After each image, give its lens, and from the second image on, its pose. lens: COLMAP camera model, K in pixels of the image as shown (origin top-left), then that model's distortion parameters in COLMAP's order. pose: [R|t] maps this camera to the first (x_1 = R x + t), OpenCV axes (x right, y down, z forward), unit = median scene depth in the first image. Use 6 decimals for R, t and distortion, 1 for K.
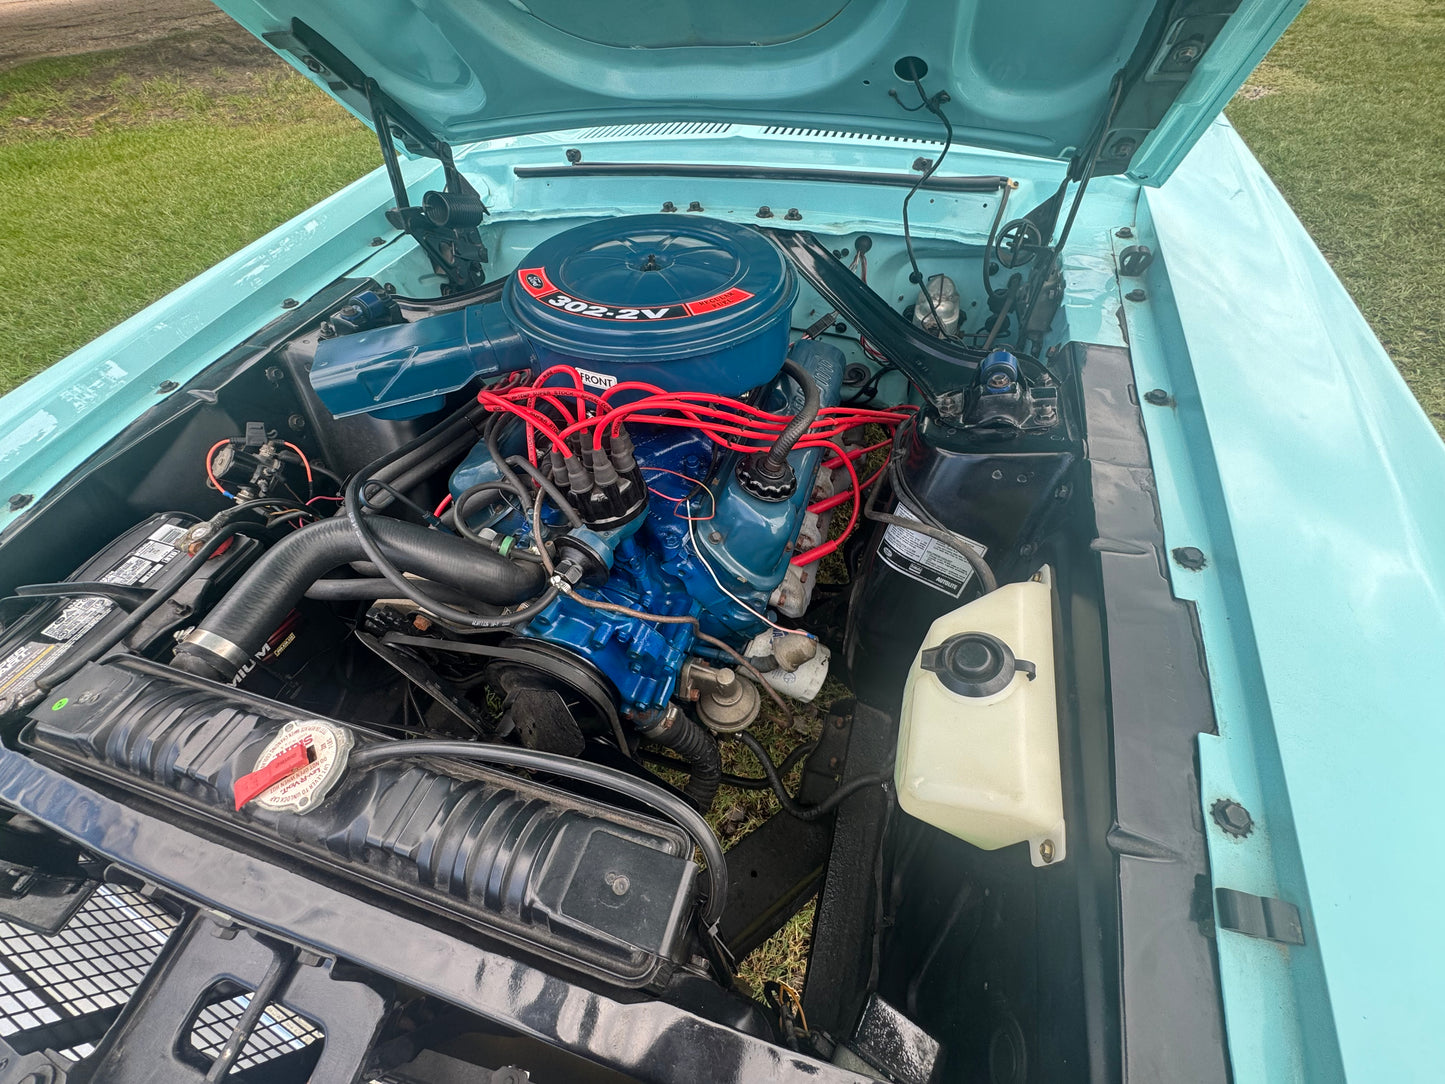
lens RADIAL K [[579.8, 0, 722.5], [0, 579.8, 542.0], [0, 0, 1]] dist [-0.002969, -0.000416]
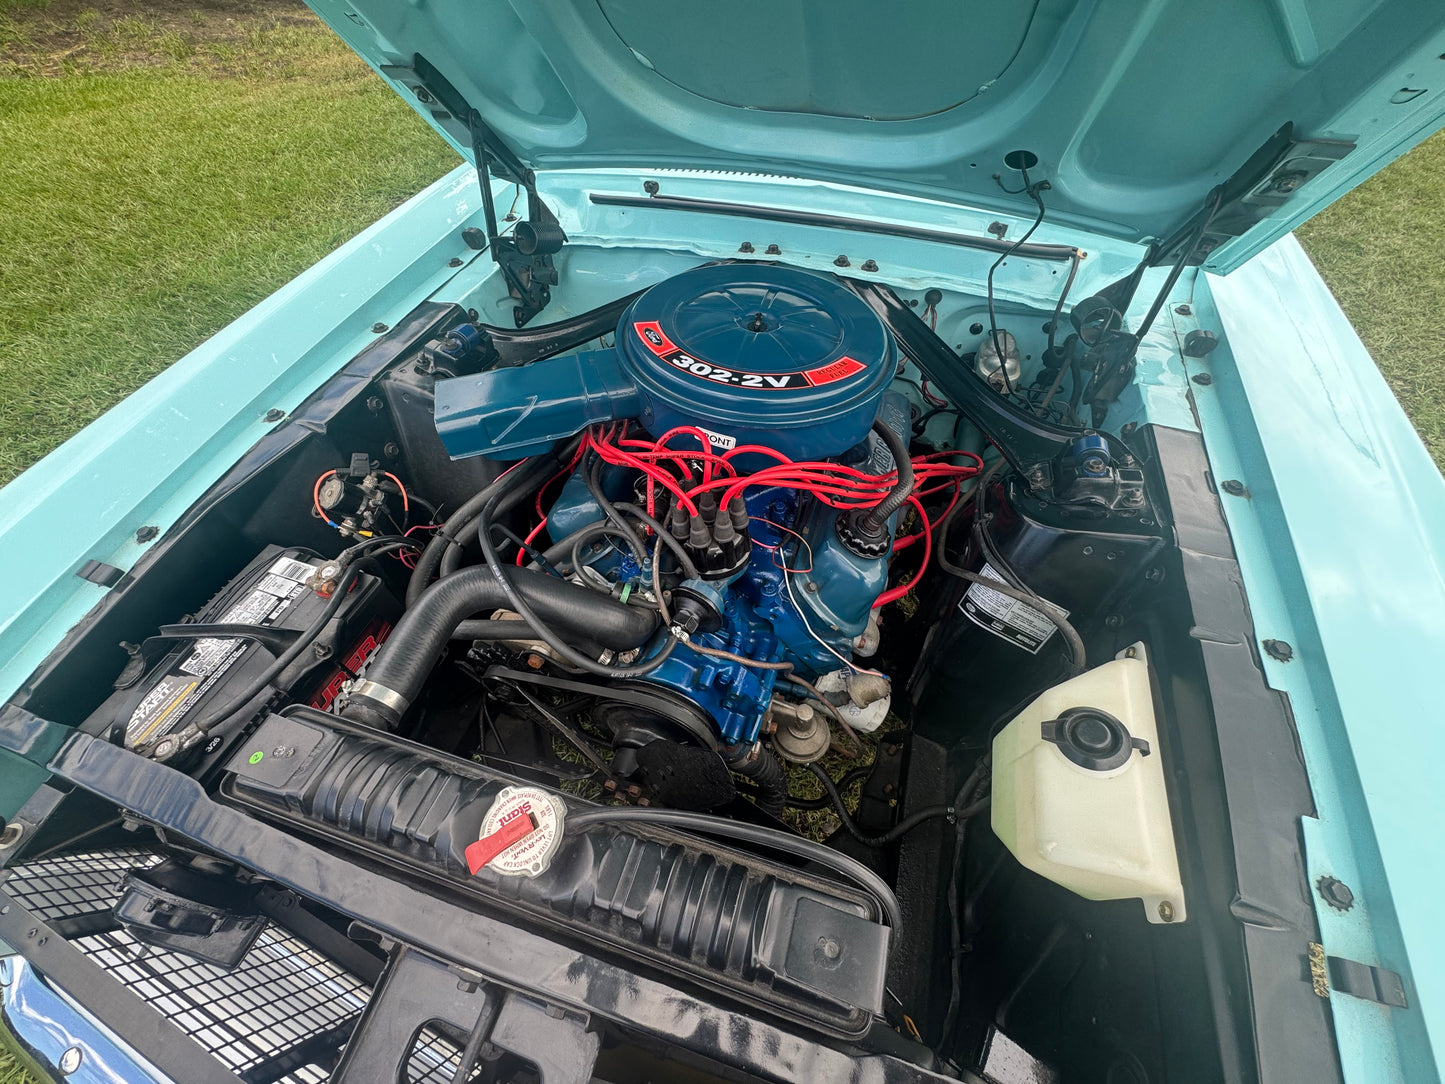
lens RADIAL K [[579.8, 0, 722.5], [0, 579.8, 542.0], [0, 0, 1]] dist [-0.002969, -0.000416]
pose [[0.998068, 0.040636, 0.047004, -0.237631], [-0.041757, 0.998861, 0.023108, -0.113010], [-0.046011, -0.025026, 0.998627, -0.055802]]
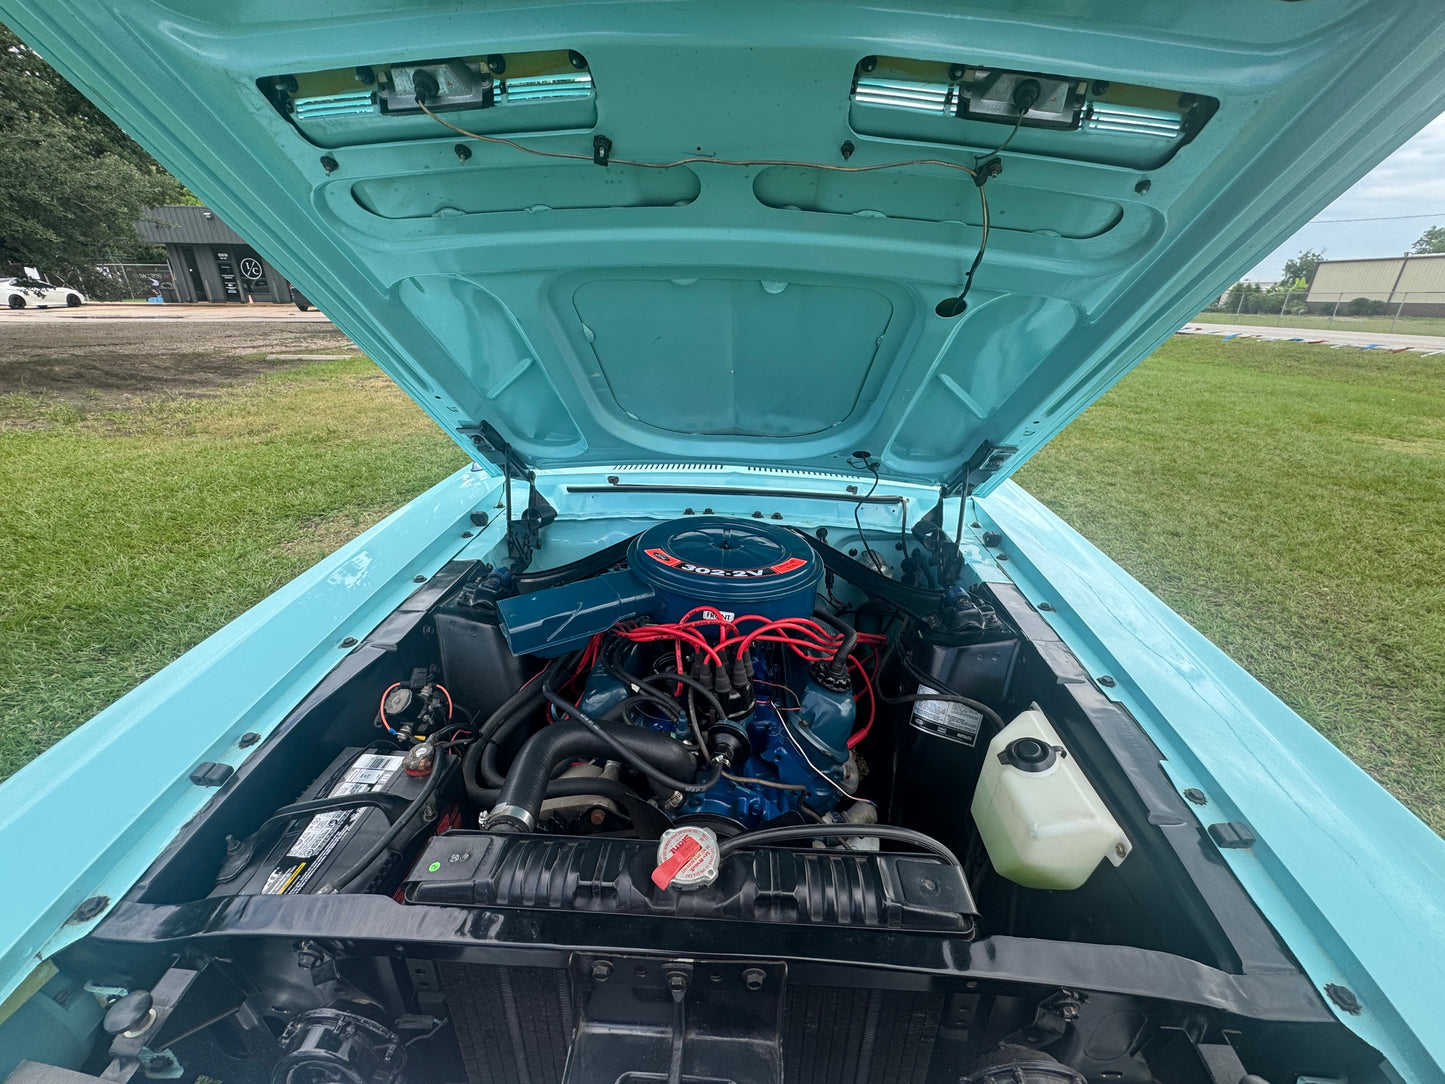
lens RADIAL K [[579.8, 0, 722.5], [0, 579.8, 542.0], [0, 0, 1]] dist [-0.002969, -0.000416]
pose [[0.965649, -0.013866, 0.259481, -0.566552], [0.128373, 0.893665, -0.429981, 0.178267], [-0.225927, 0.448521, 0.864746, -0.343230]]
